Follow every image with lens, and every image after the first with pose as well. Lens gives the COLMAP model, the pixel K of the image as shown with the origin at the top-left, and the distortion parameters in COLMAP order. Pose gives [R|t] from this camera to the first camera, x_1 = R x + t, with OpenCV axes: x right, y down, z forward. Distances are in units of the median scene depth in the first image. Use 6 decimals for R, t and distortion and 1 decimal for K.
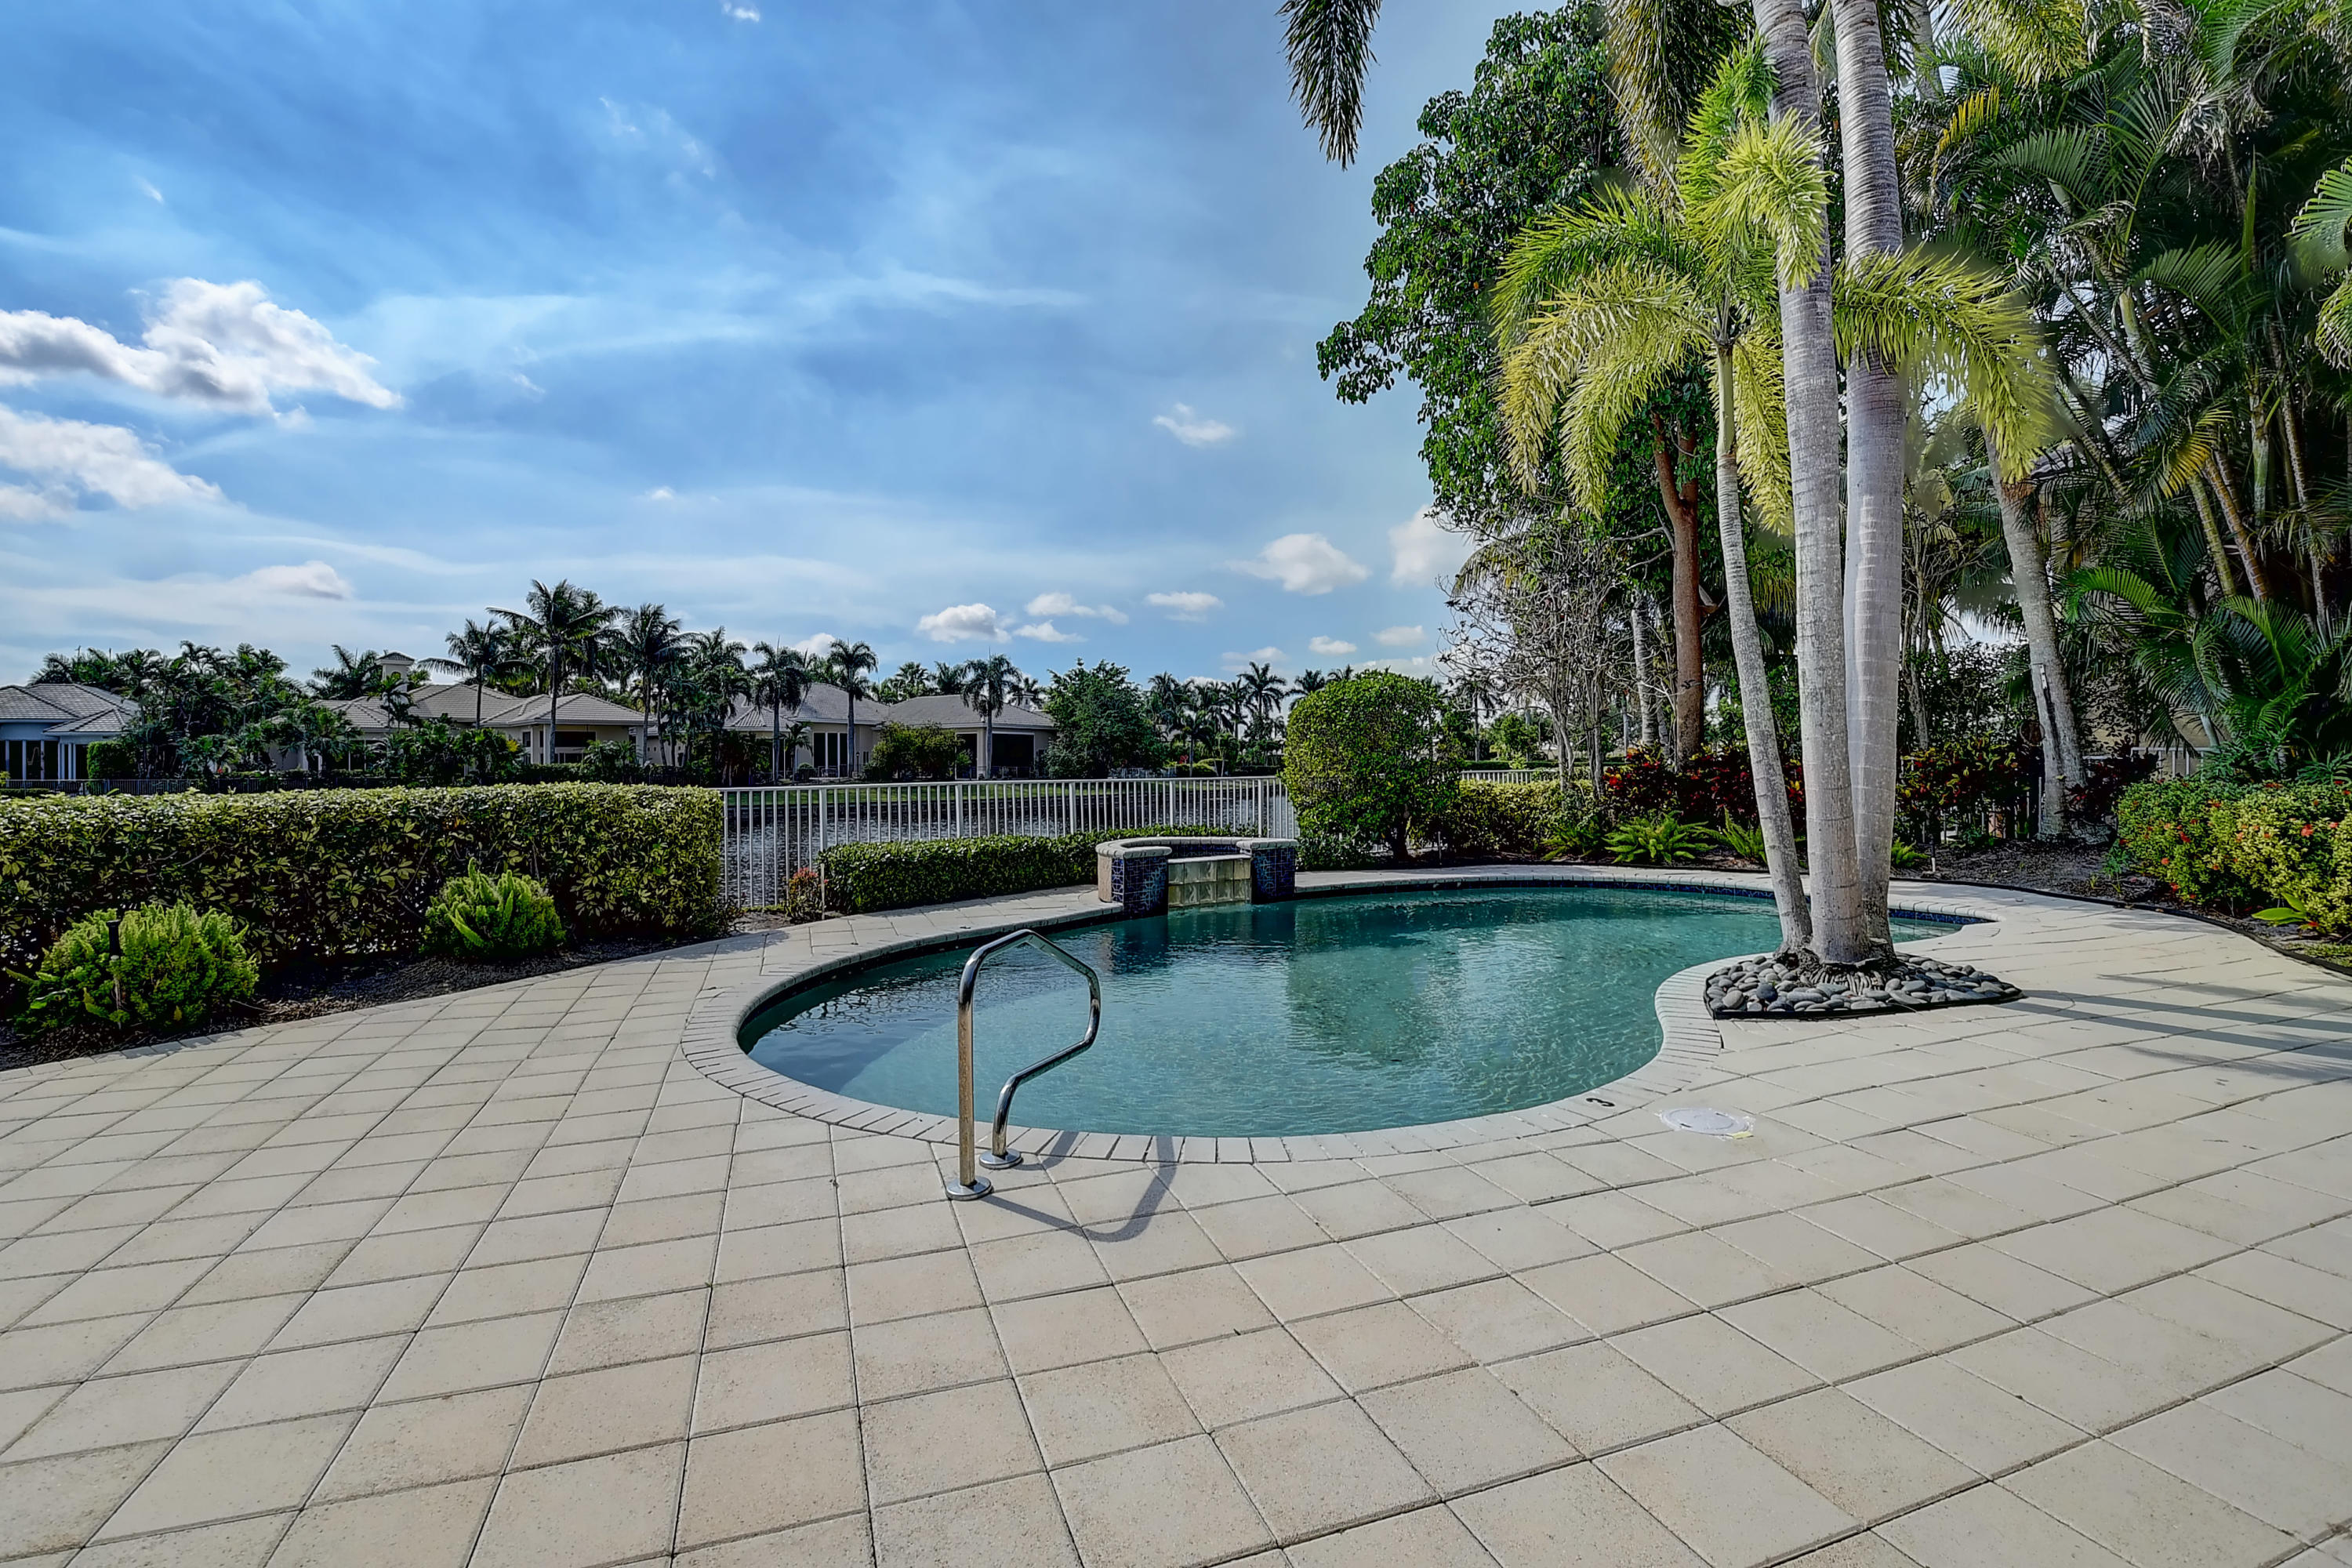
lens RADIAL K [[1045.2, 0, 1153.3], [0, 1045.2, 764.5], [0, 0, 1]] dist [-0.000045, -0.019603]
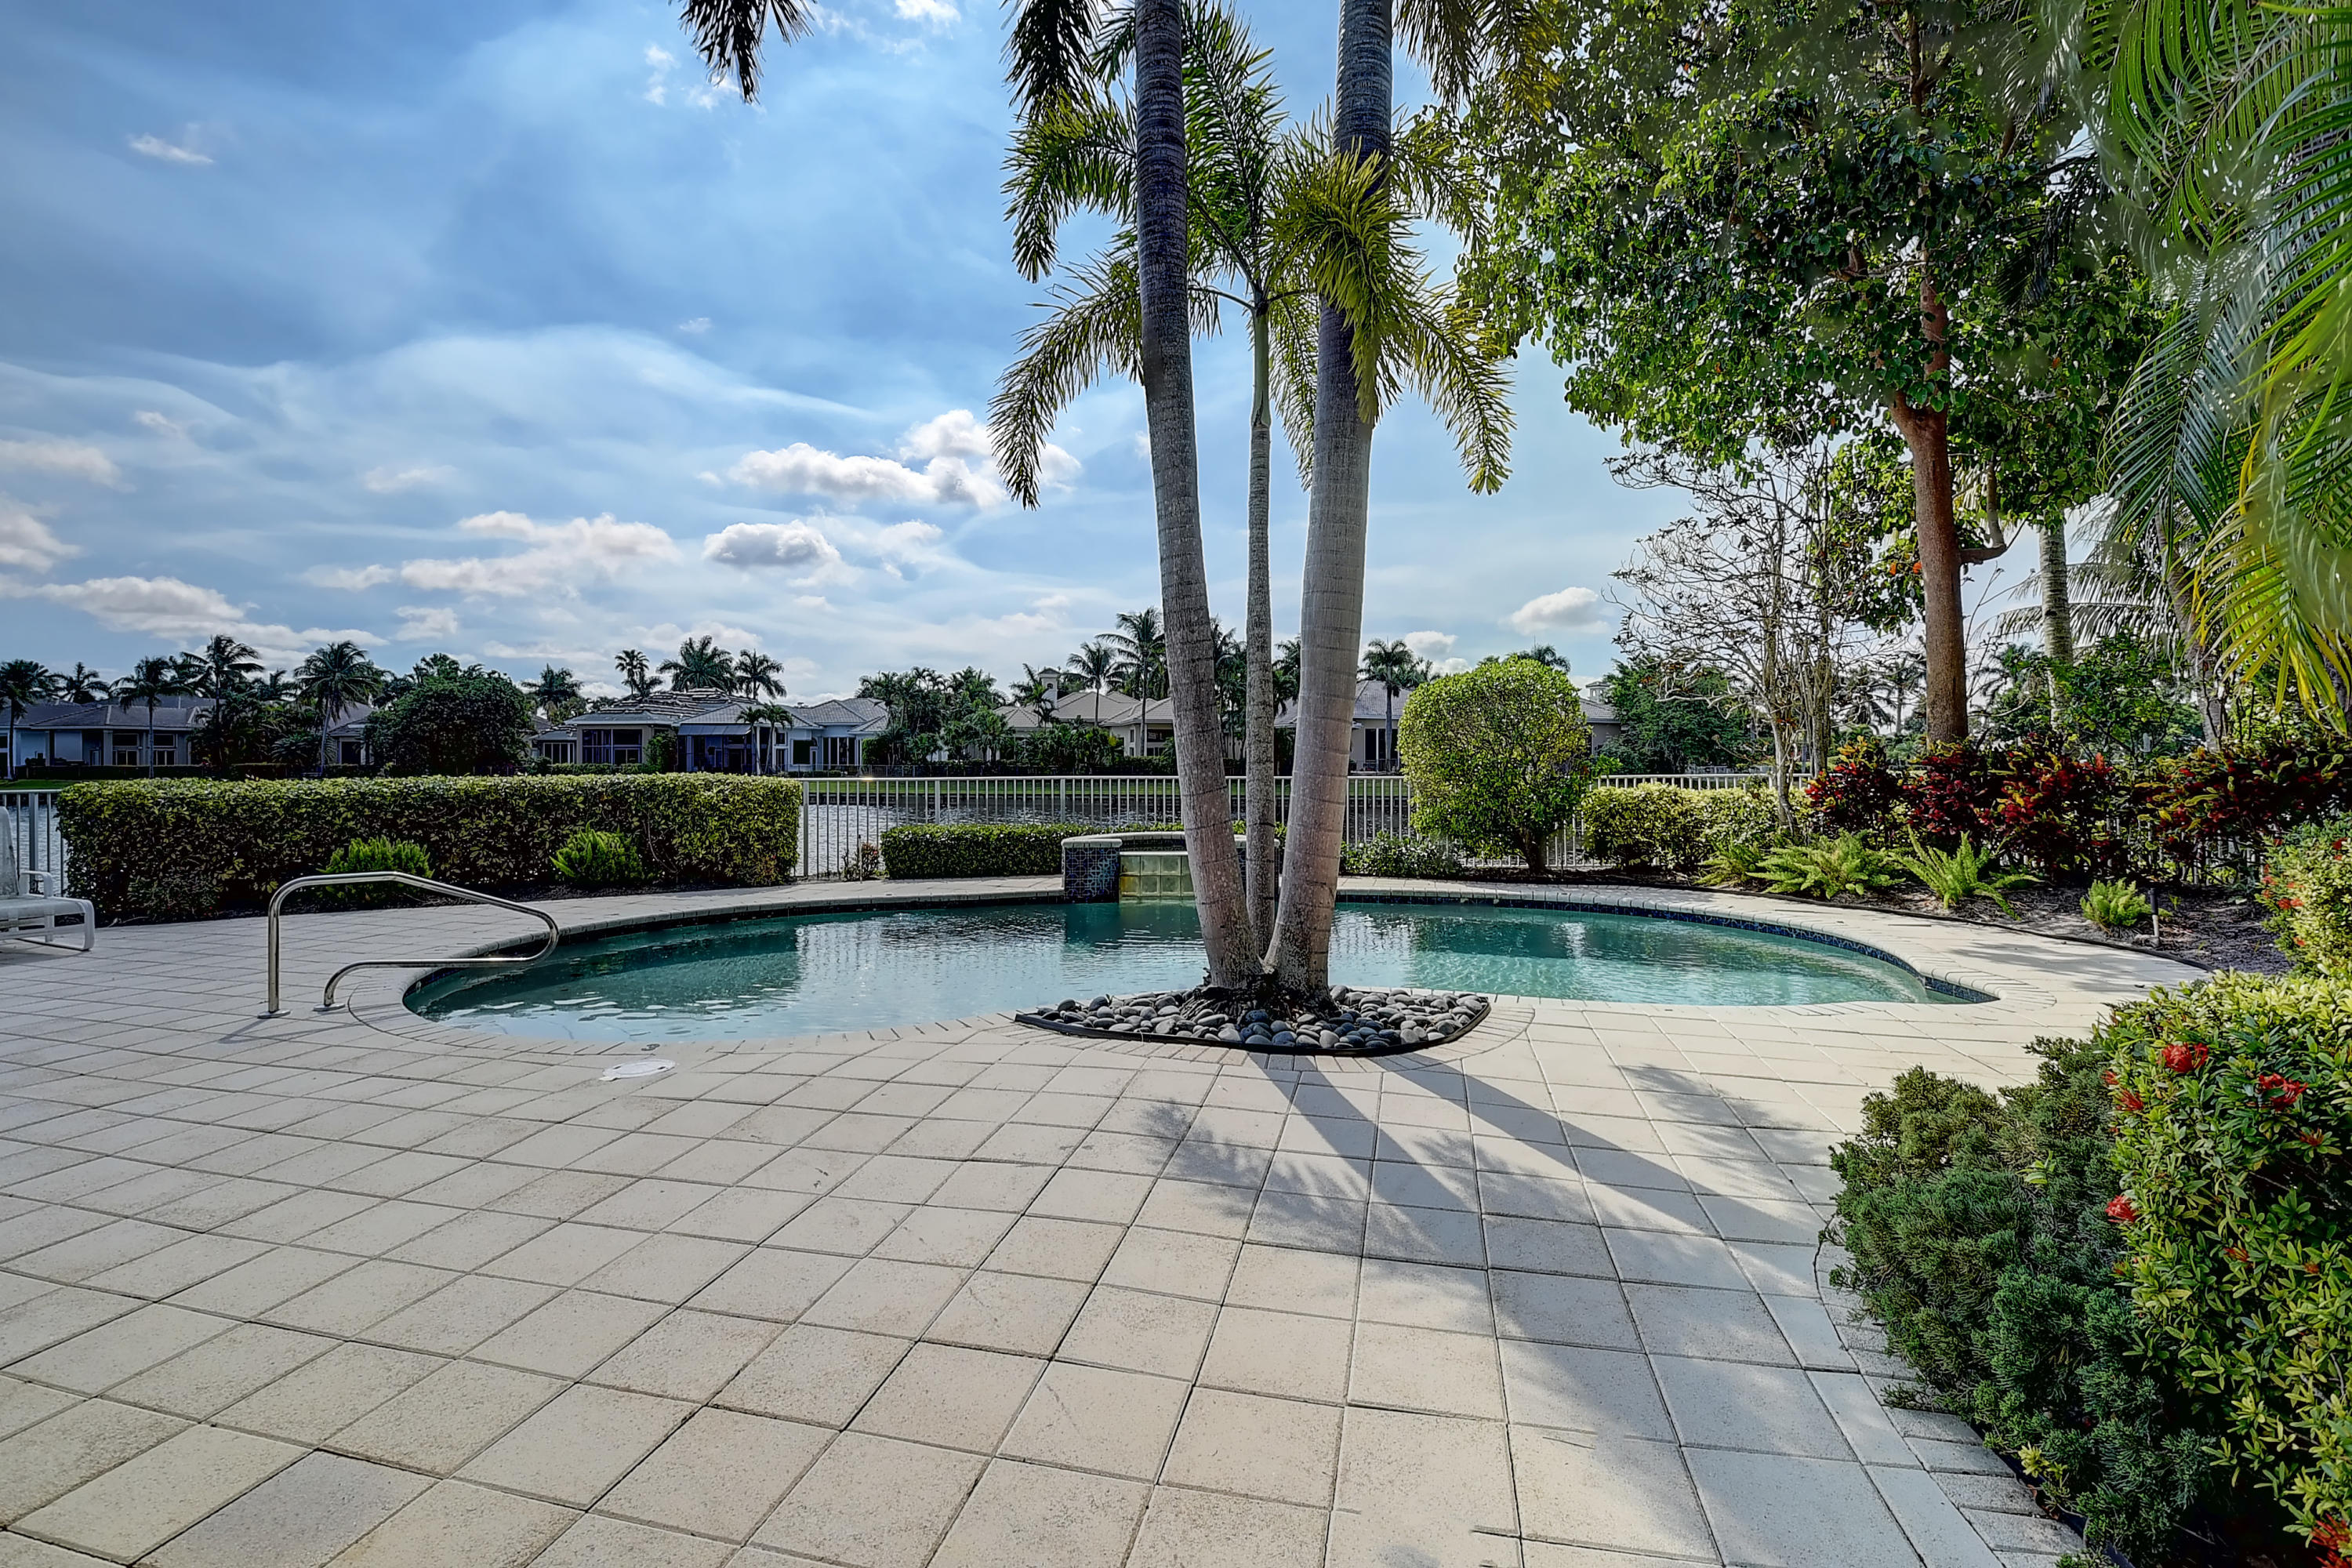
lens RADIAL K [[1033.6, 0, 1169.4], [0, 1033.6, 763.2], [0, 0, 1]] dist [0.000733, -0.018953]
pose [[0.842106, 0.010136, -0.539217, 0.081639], [-0.007819, 0.999948, 0.006584, -0.001040], [0.539256, -0.001329, 0.842141, 0.016404]]
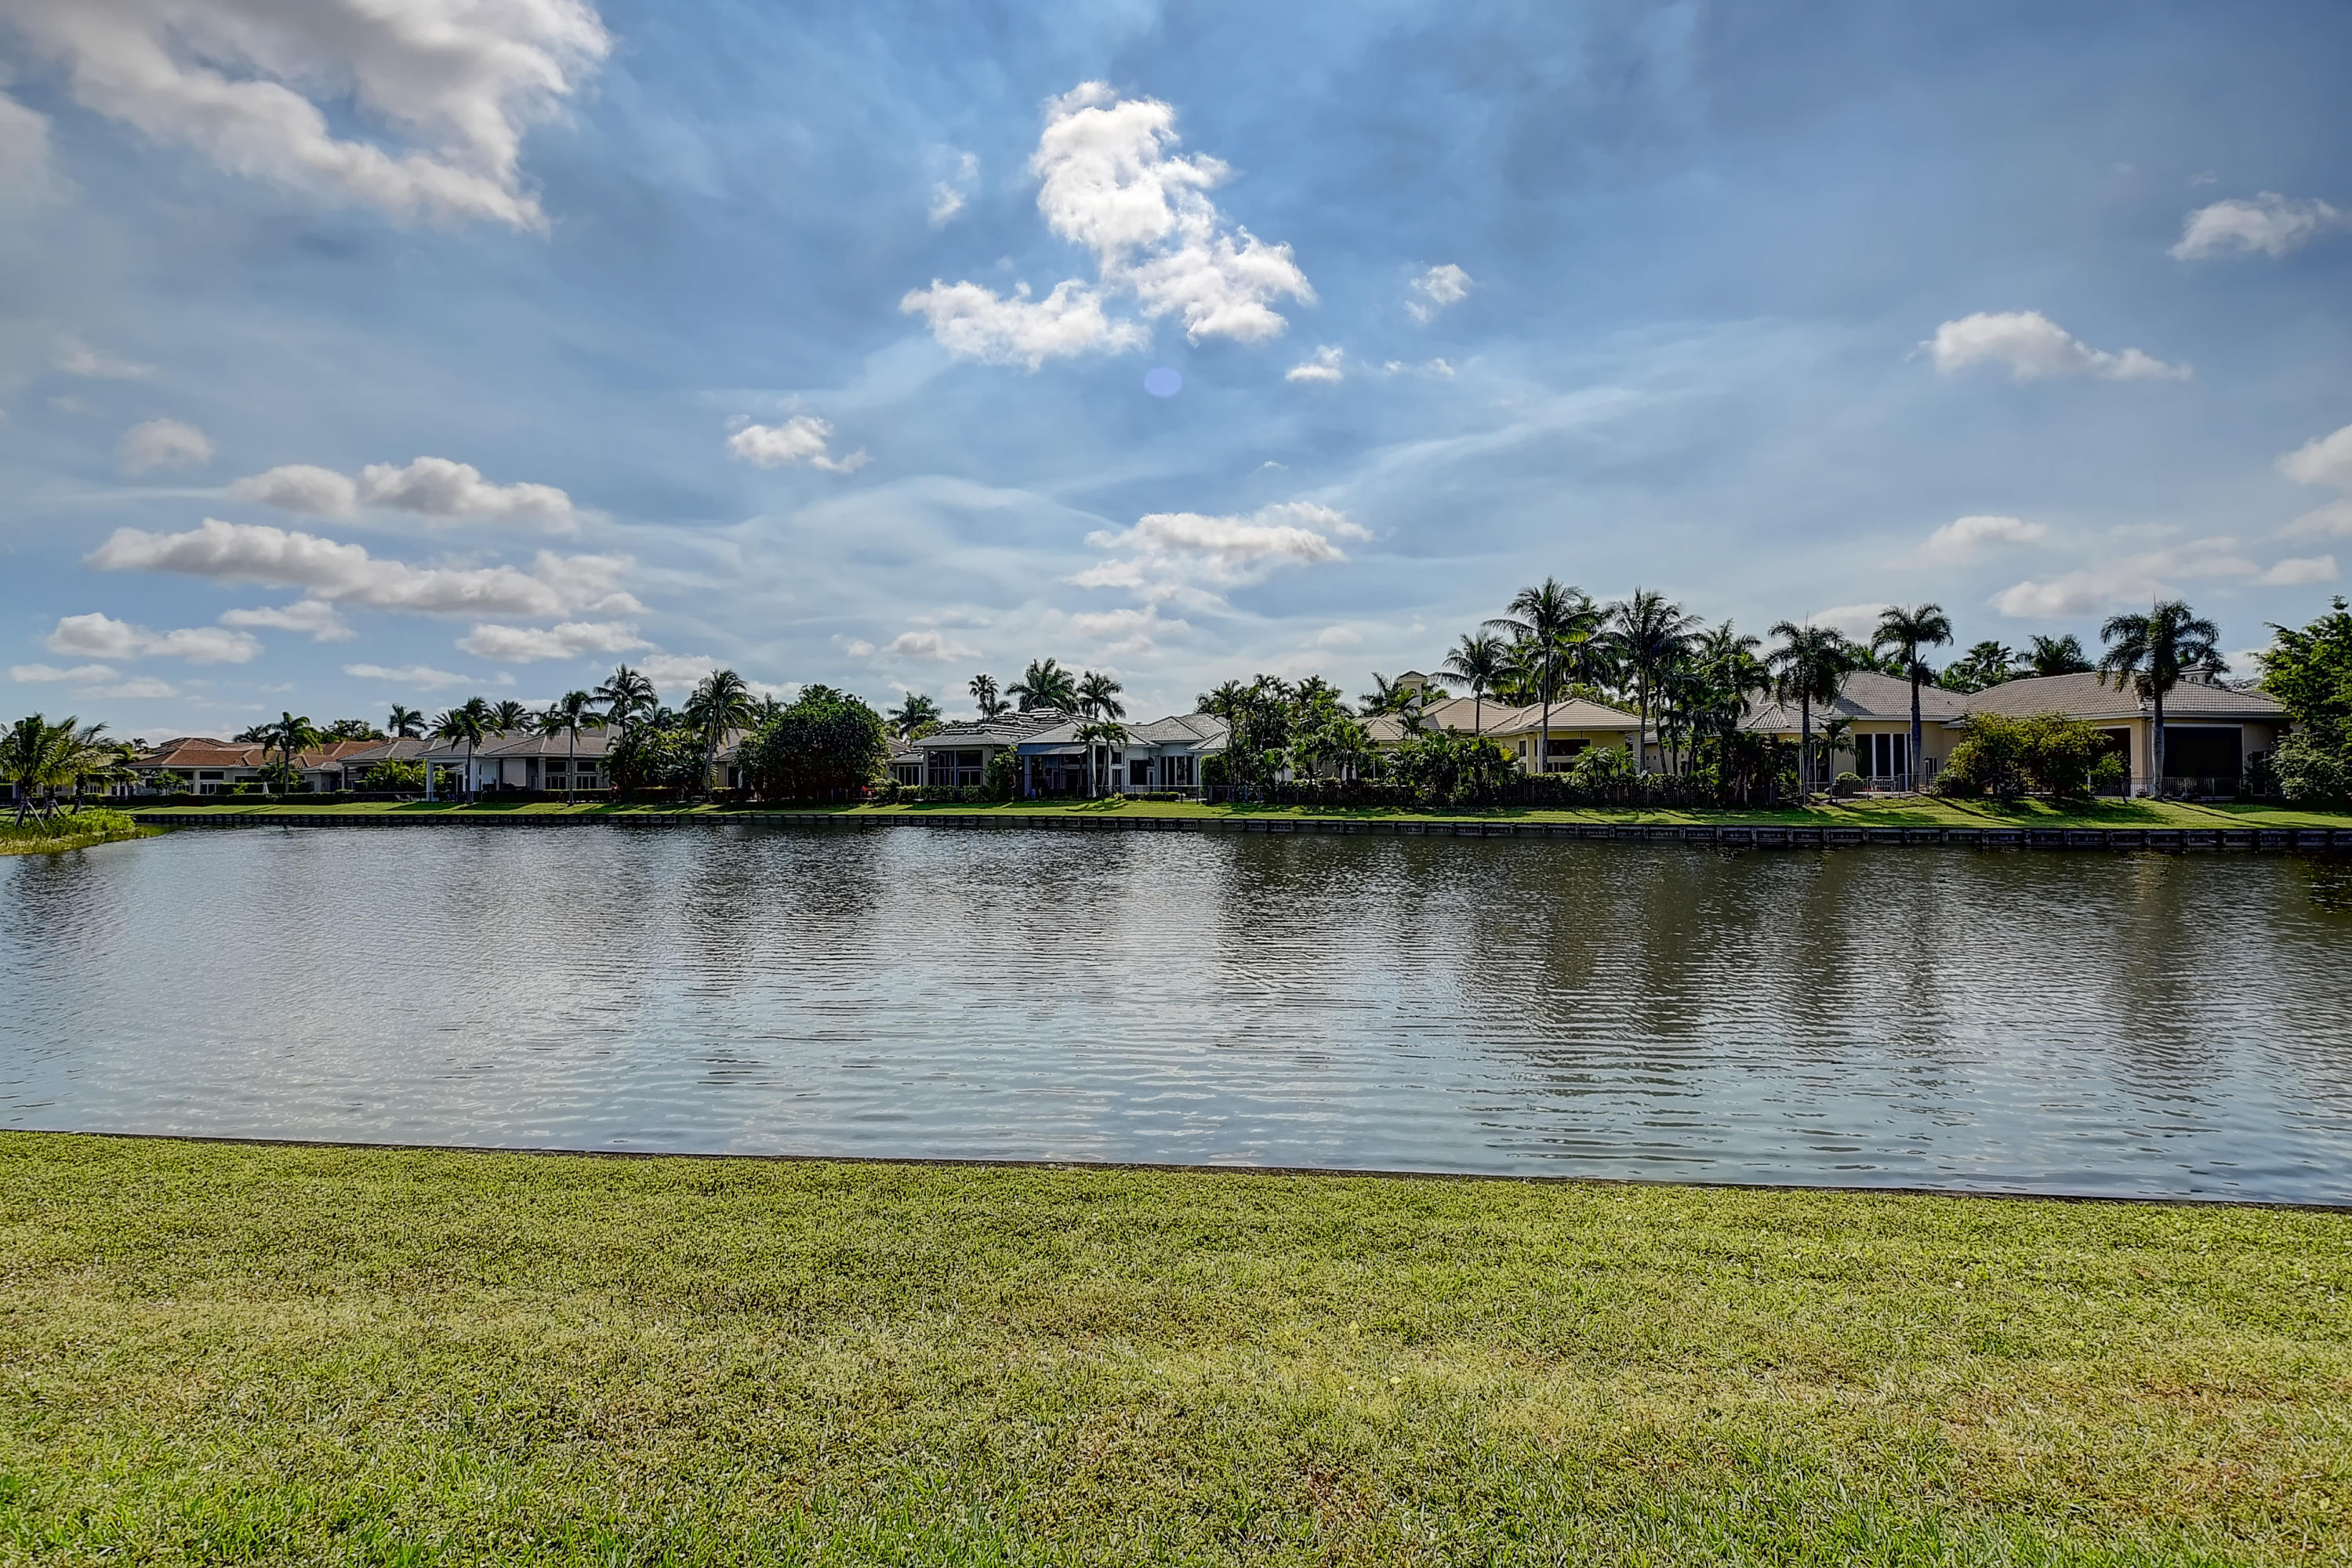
lens RADIAL K [[1033.6, 0, 1169.4], [0, 1033.6, 763.2], [0, 0, 1]] dist [0.000733, -0.018953]
pose [[0.631982, -0.009439, -0.774926, -0.061434], [0.000181, 0.999928, -0.012032, 0.001083], [0.774983, 0.007464, 0.631938, 0.135707]]
